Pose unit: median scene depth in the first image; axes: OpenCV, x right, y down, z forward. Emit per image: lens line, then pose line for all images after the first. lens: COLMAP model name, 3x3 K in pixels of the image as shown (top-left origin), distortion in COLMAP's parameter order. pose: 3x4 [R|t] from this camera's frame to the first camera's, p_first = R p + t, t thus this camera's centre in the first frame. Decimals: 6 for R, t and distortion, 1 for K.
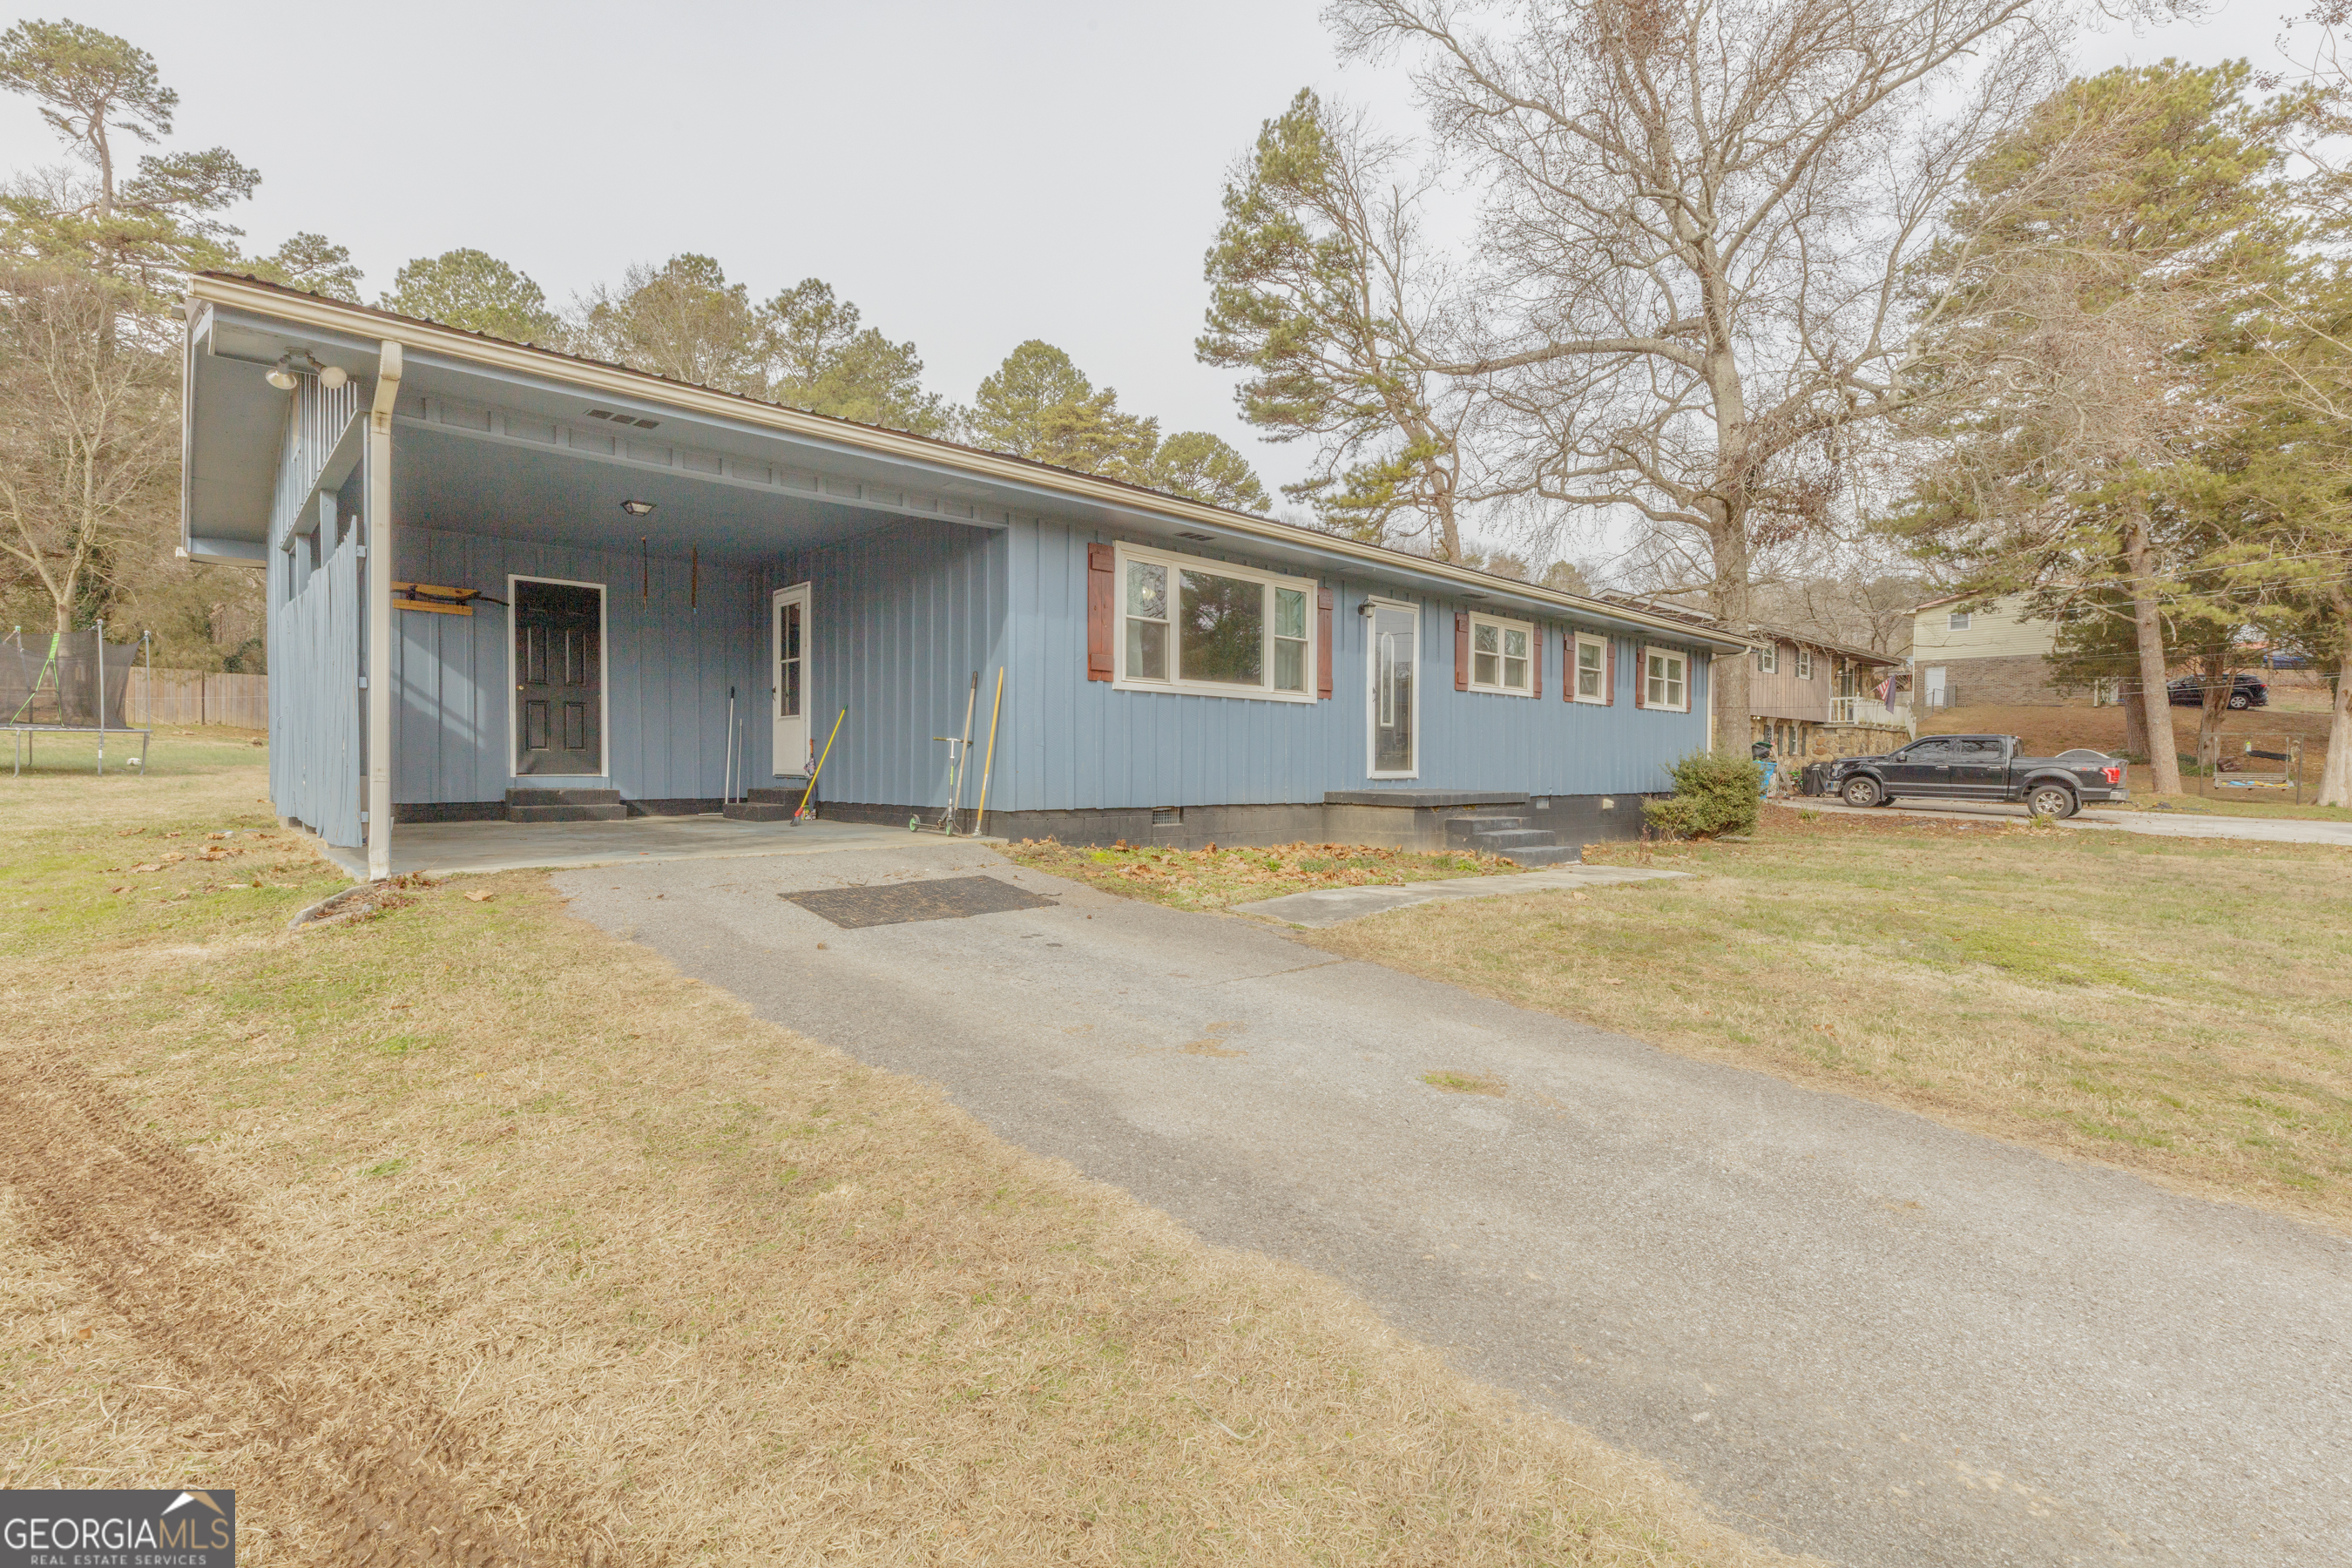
lens RADIAL K [[1061.3, 0, 1176.0], [0, 1061.3, 784.0], [0, 0, 1]] dist [0.003283, 0.000658]
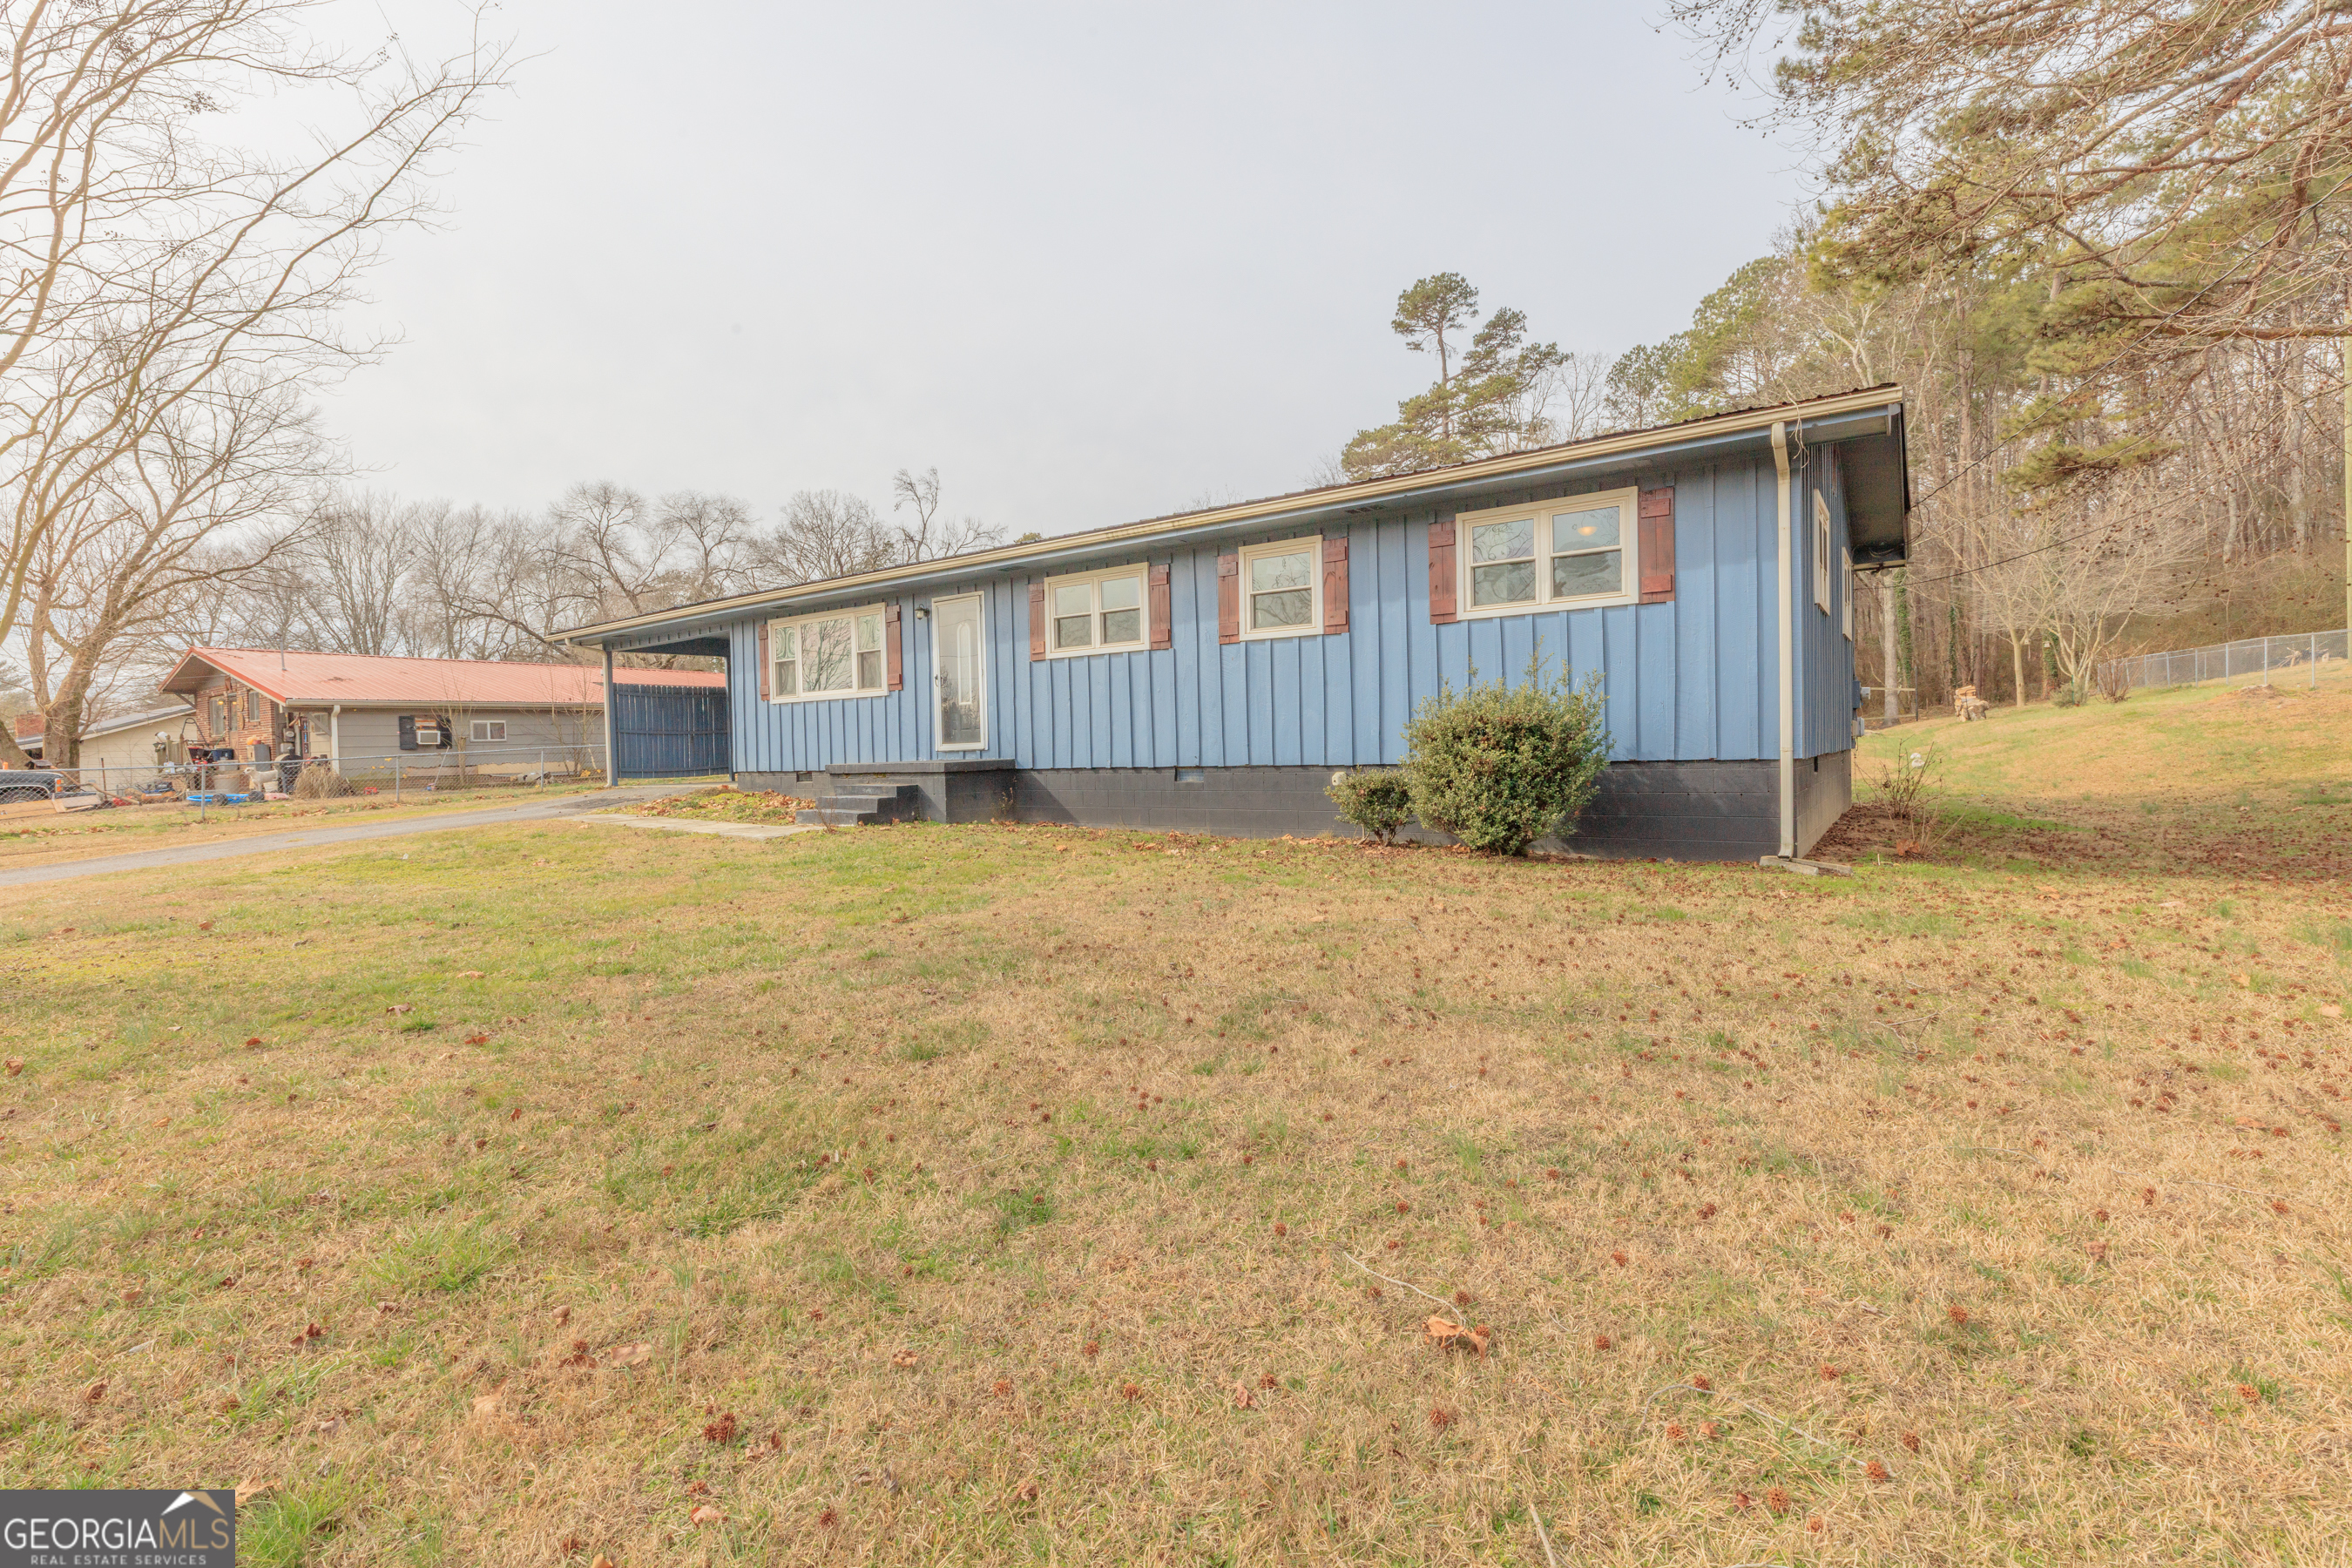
lens RADIAL K [[1061.3, 0, 1176.0], [0, 1061.3, 784.0], [0, 0, 1]] dist [0.003283, 0.000658]
pose [[0.188332, 0.018078, -0.981939, 1.422360], [0.007699, 0.999773, 0.019882, 0.011016], [0.982075, -0.011304, 0.188150, 1.038342]]
